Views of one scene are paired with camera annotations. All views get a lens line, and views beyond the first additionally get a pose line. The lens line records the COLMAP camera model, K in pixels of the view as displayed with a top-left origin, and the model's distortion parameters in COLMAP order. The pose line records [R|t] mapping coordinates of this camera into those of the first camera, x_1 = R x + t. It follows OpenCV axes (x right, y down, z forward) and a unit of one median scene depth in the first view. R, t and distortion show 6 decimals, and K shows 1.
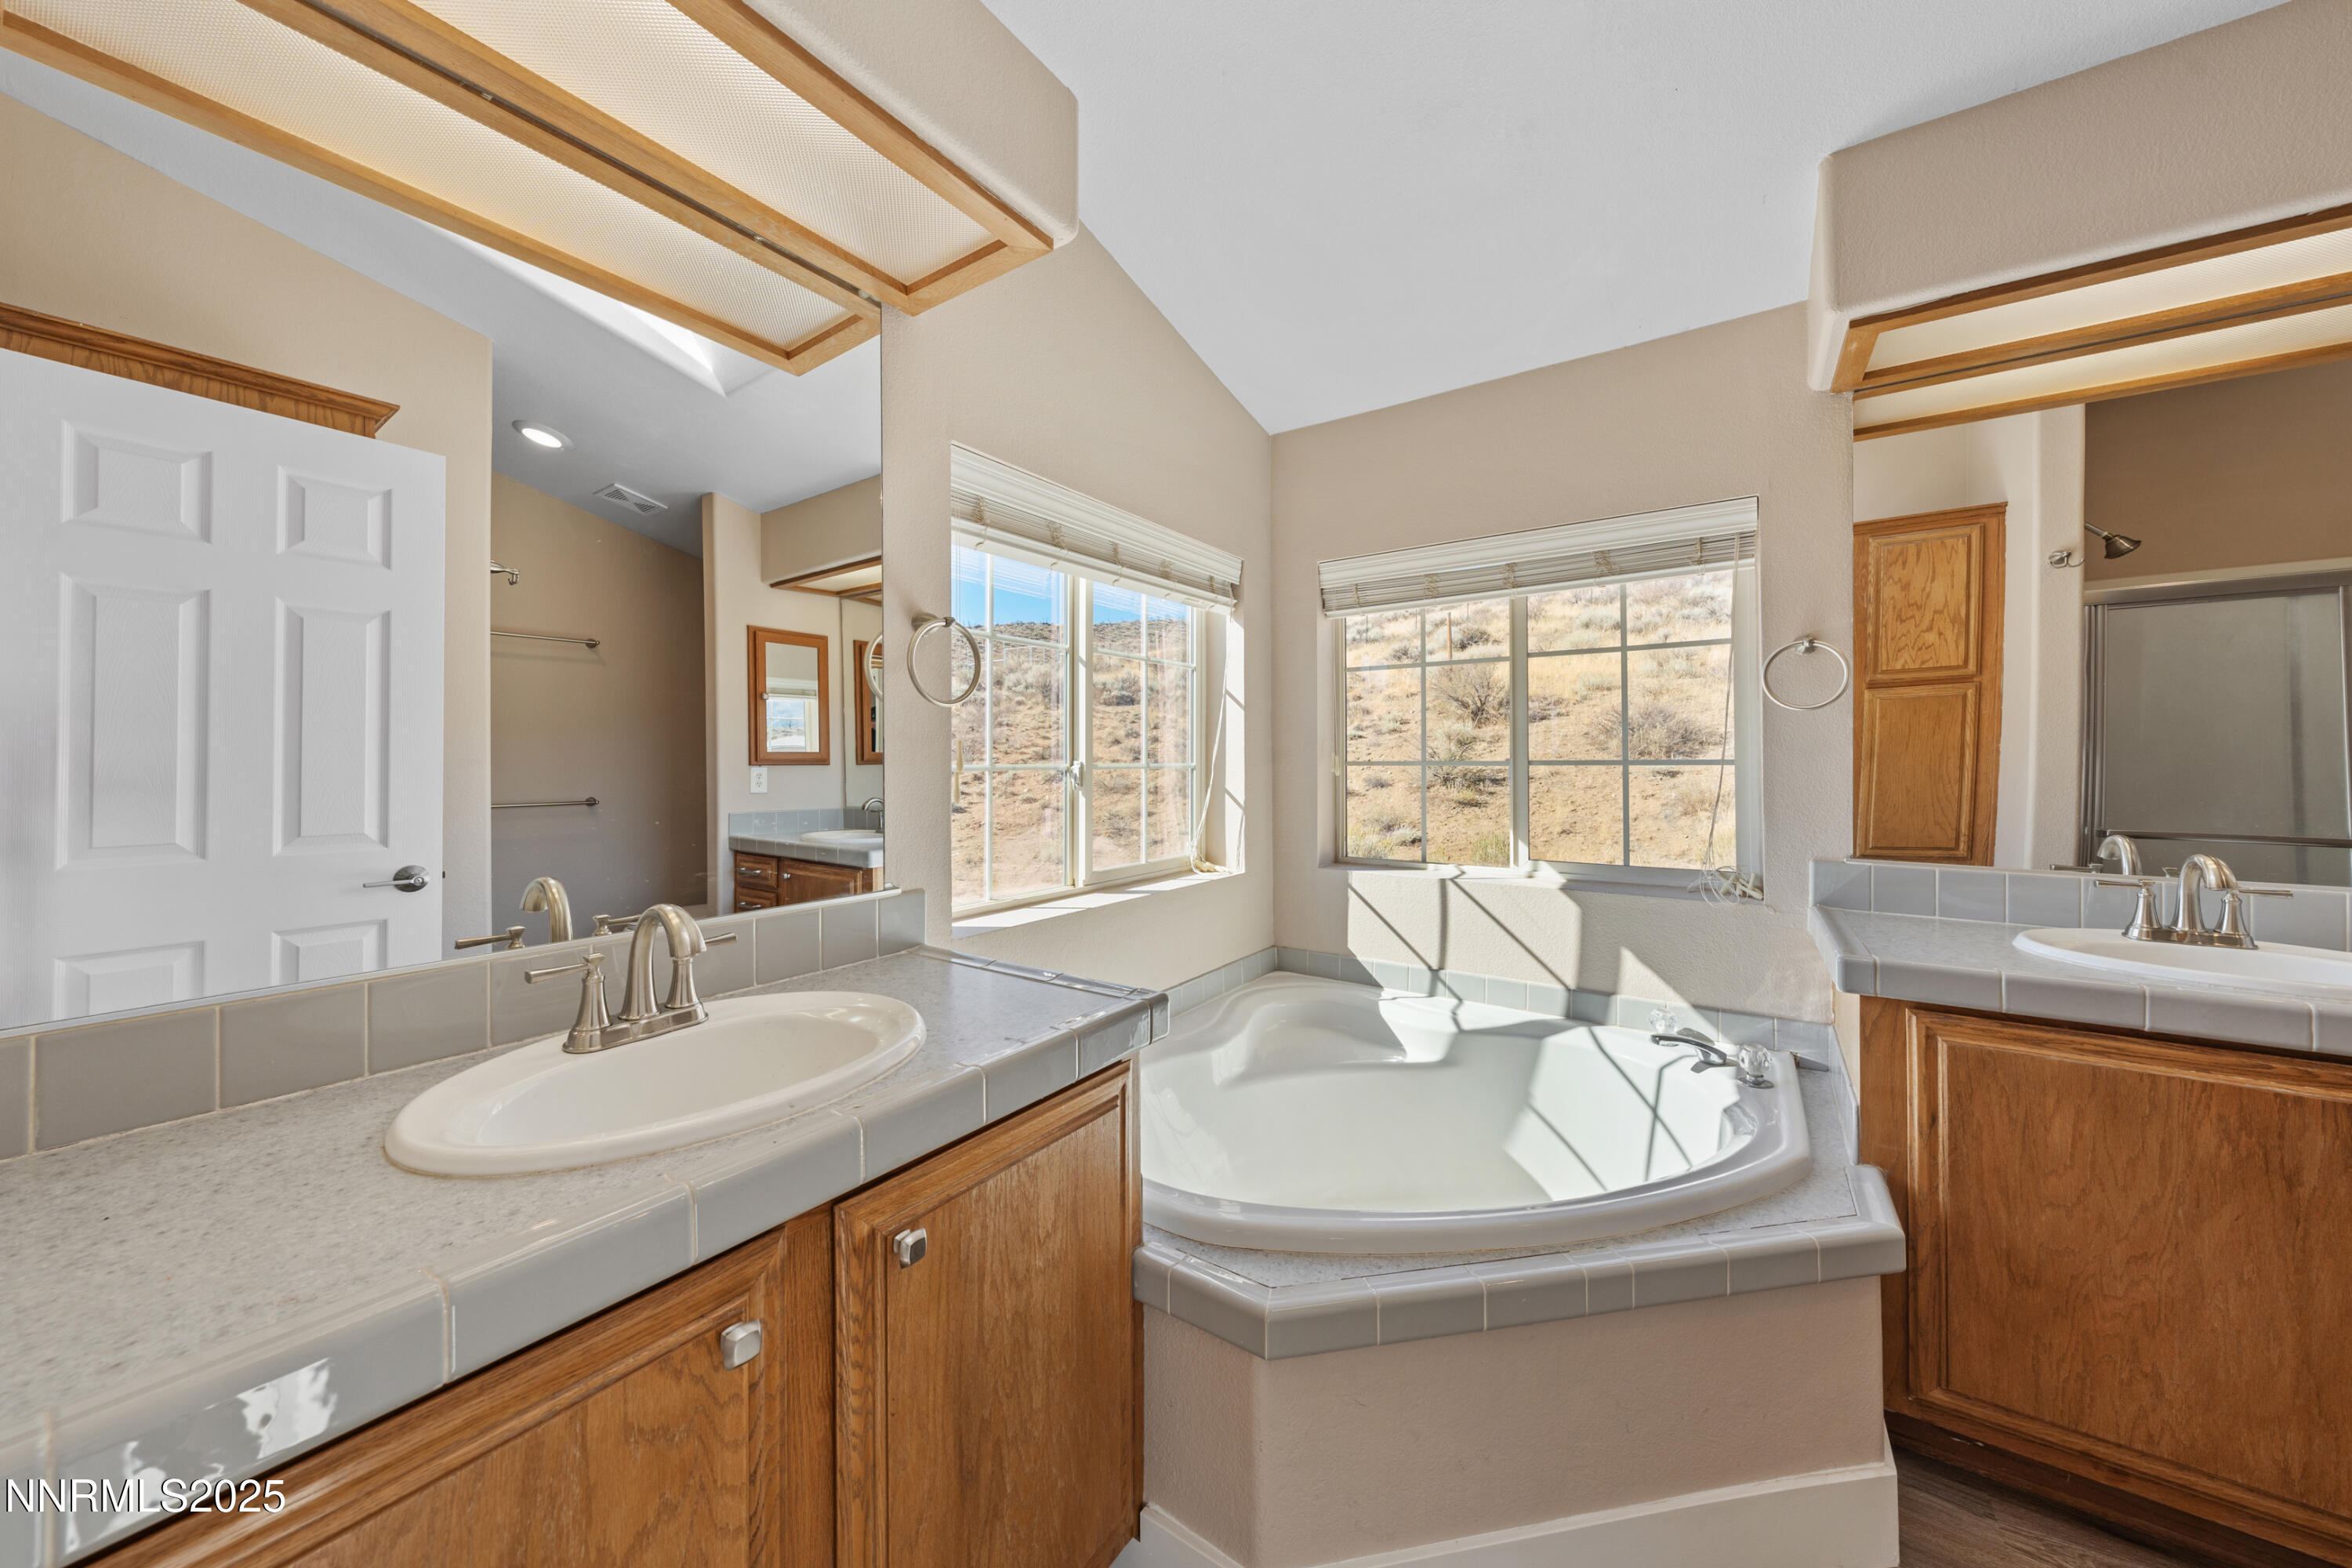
lens RADIAL K [[799.3, 0, 1173.9], [0, 799.3, 773.0], [0, 0, 1]] dist [-0.000519, -0.000052]
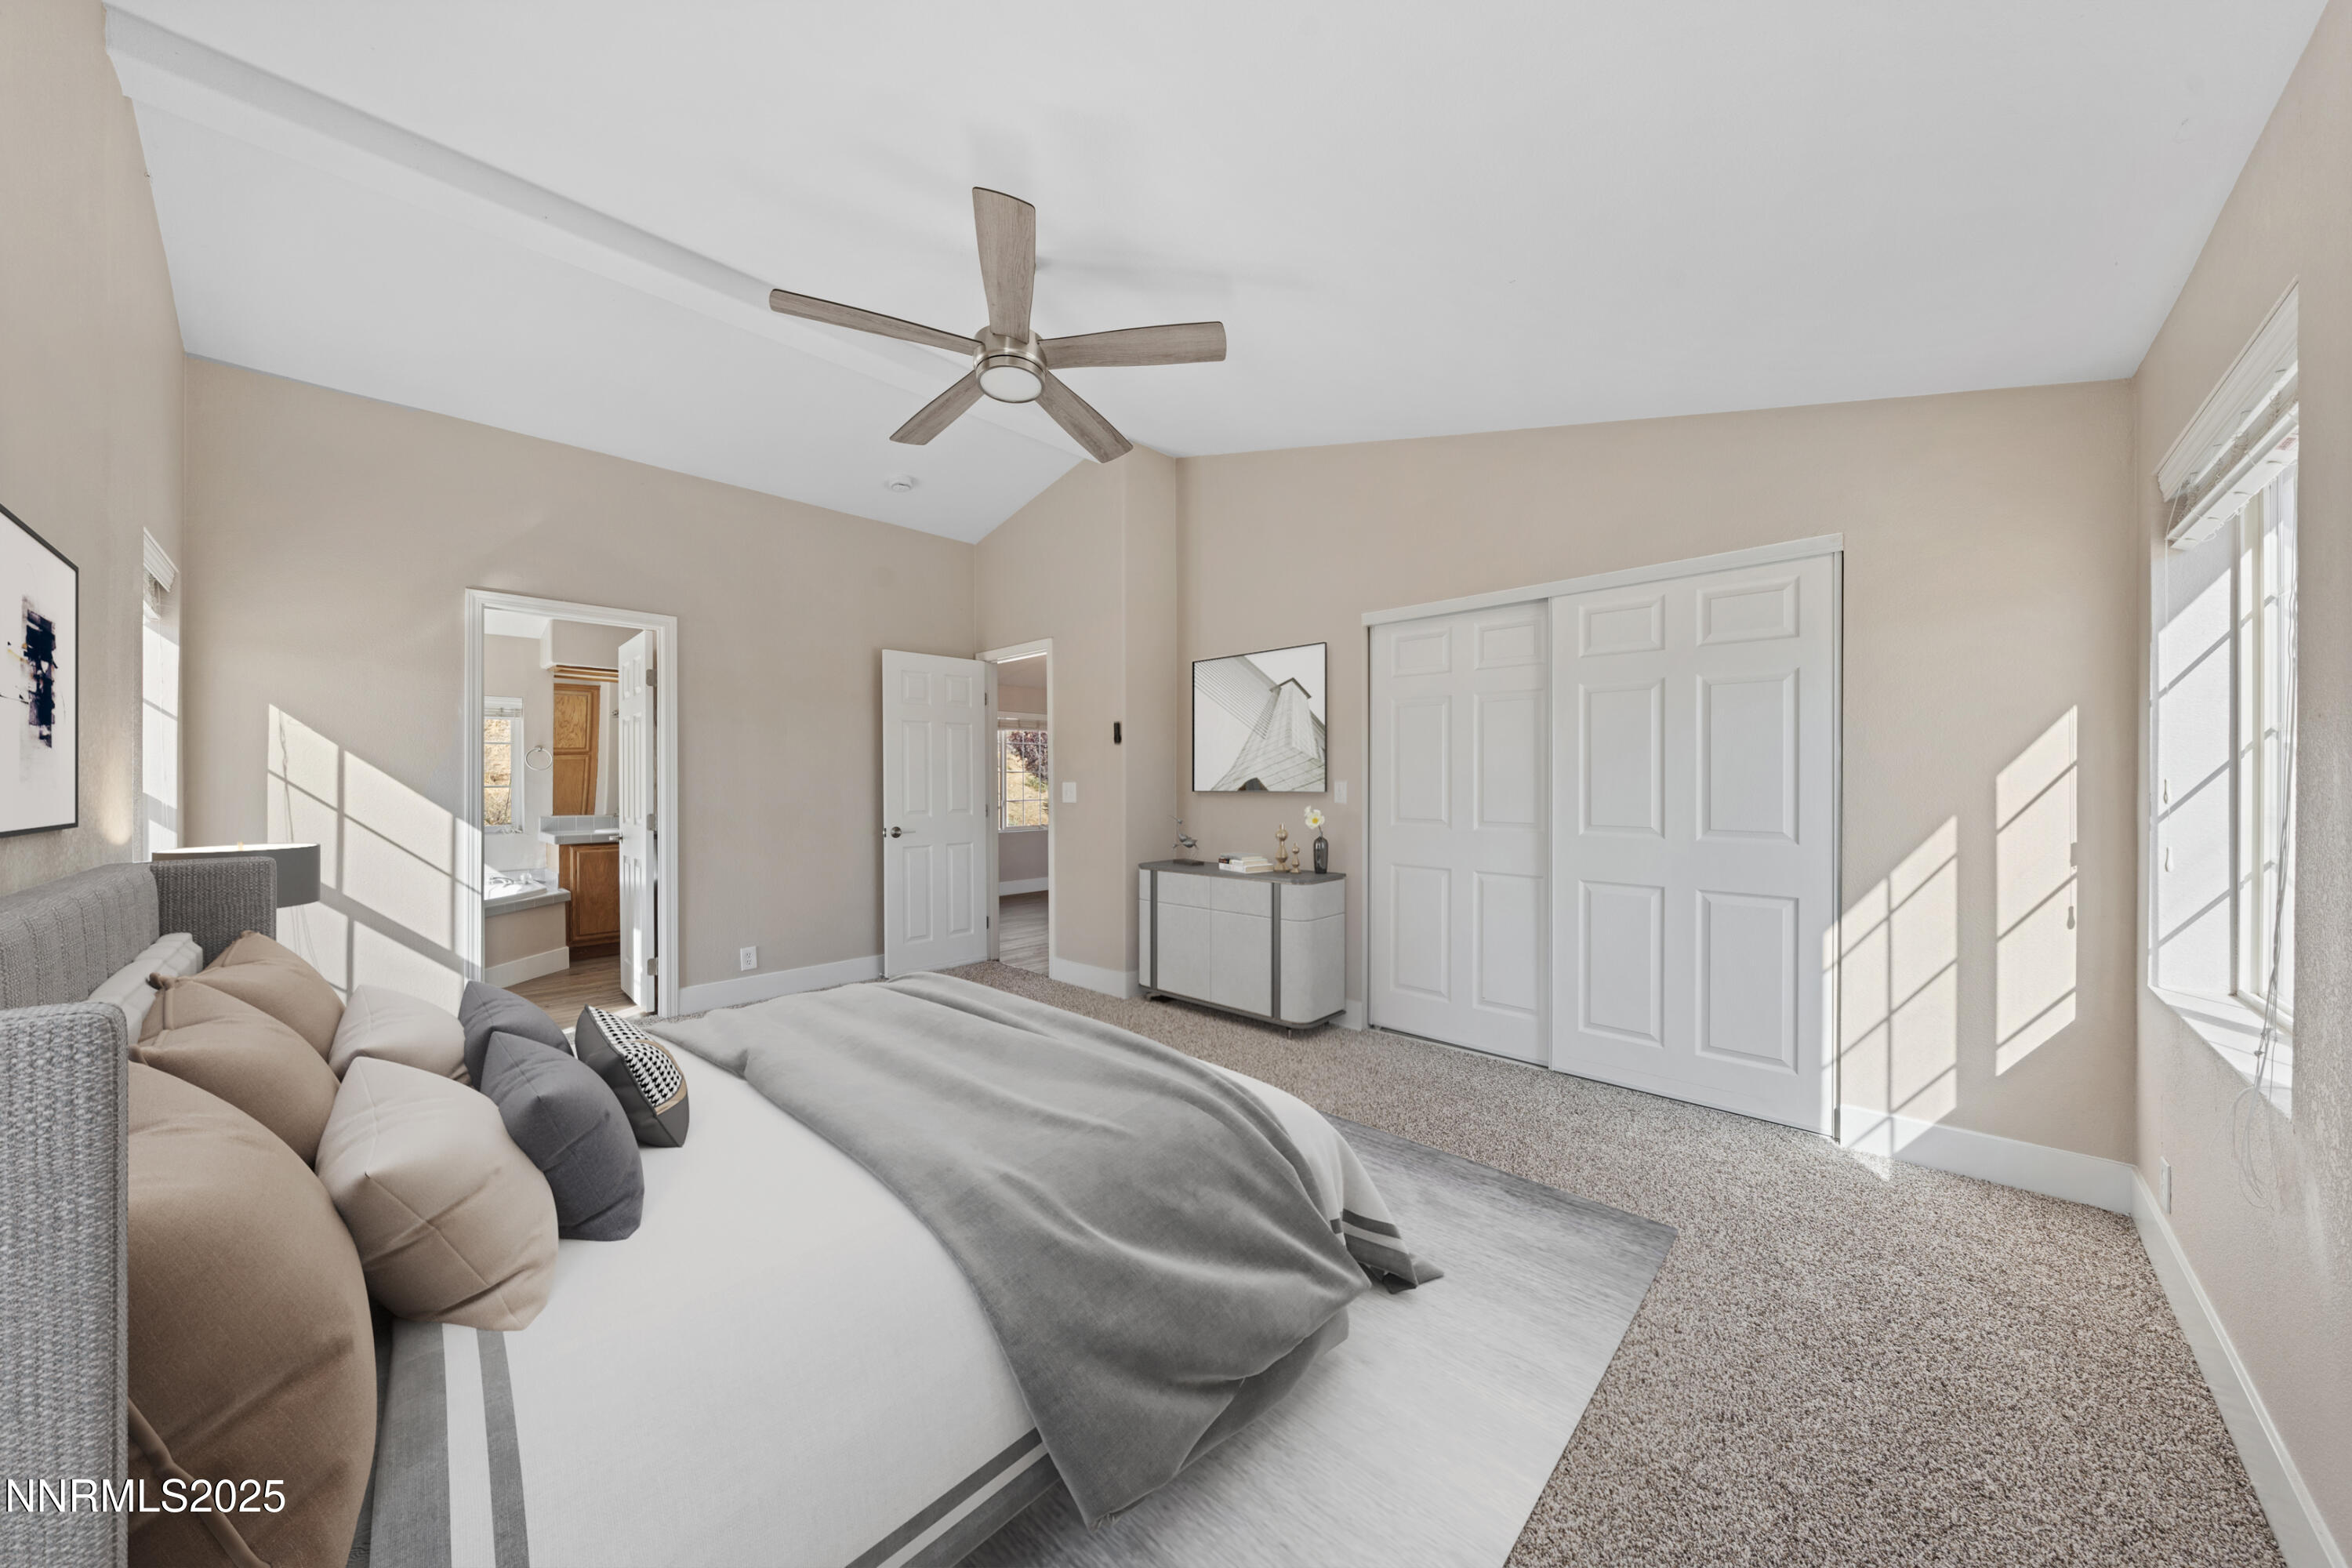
lens RADIAL K [[799.3, 0, 1173.9], [0, 799.3, 773.0], [0, 0, 1]] dist [-0.000519, -0.000052]
pose [[0.169999, 0.002621, 0.985441, -1.814748], [0.009953, 0.999941, -0.004377, -0.024401], [-0.985394, 0.010552, 0.169963, -1.924604]]
